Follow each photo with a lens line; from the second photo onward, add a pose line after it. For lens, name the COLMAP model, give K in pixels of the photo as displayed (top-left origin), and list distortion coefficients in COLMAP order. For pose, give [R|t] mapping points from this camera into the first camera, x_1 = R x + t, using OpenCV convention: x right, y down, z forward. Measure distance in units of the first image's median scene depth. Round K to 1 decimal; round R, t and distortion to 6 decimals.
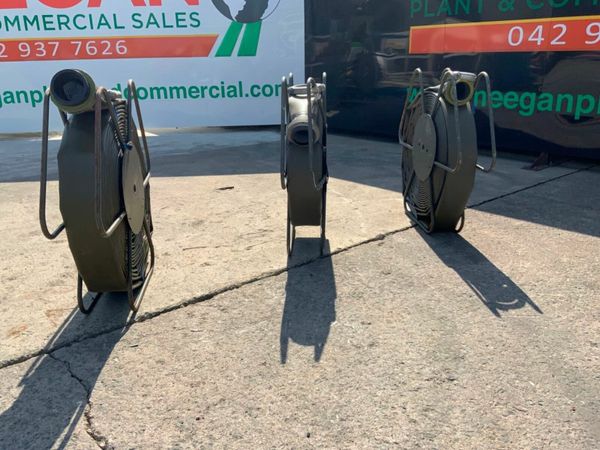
lens RADIAL K [[490.5, 0, 307.3], [0, 490.5, 235.2], [0, 0, 1]] dist [0.064524, -0.125018]
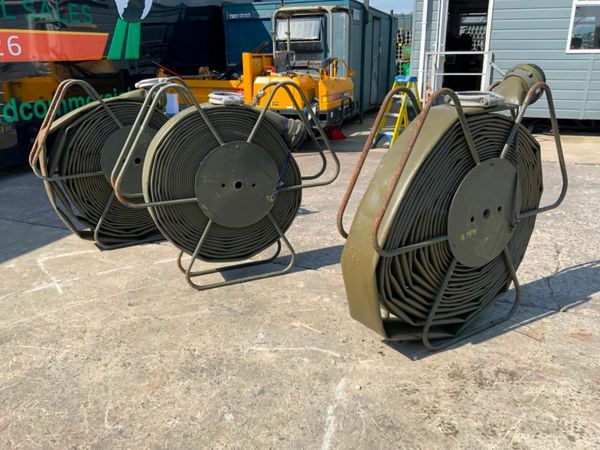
lens RADIAL K [[501.4, 0, 300.0], [0, 501.4, 225.0], [0, 0, 1]] dist [0.086397, -0.172603]
pose [[-0.438258, -0.259493, 0.860577, -0.495067], [0.329260, 0.844526, 0.422332, -0.250304], [-0.836372, 0.468444, -0.284680, 0.714410]]
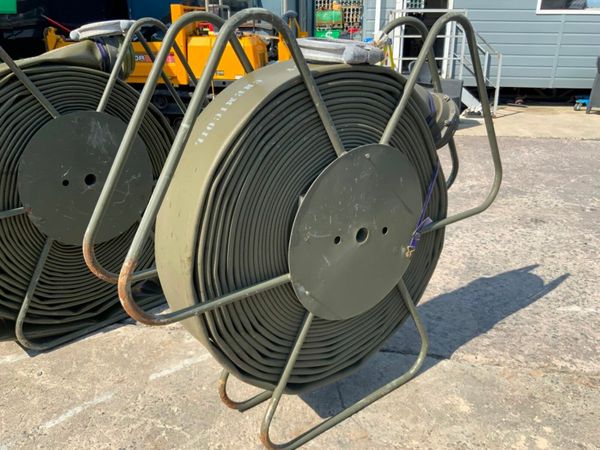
lens RADIAL K [[502.4, 0, 298.2], [0, 502.4, 224.2], [0, 0, 1]] dist [0.044897, -0.096550]
pose [[-0.632607, -0.261706, 0.728915, -0.178450], [0.281666, 0.798981, 0.531313, -0.232380], [-0.721438, 0.541423, -0.431728, 0.727178]]
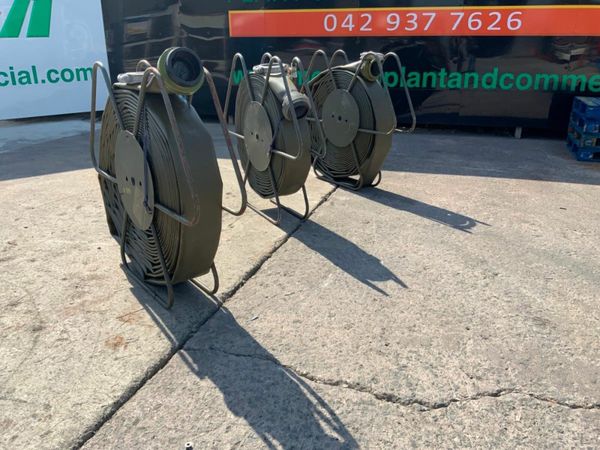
lens RADIAL K [[490.5, 0, 307.3], [0, 490.5, 235.2], [0, 0, 1]] dist [0.064524, -0.125018]
pose [[0.850802, -0.179165, 0.494000, -0.303105], [0.166400, 0.983561, 0.070134, 0.000328], [-0.498445, 0.022532, 0.866628, 0.024858]]
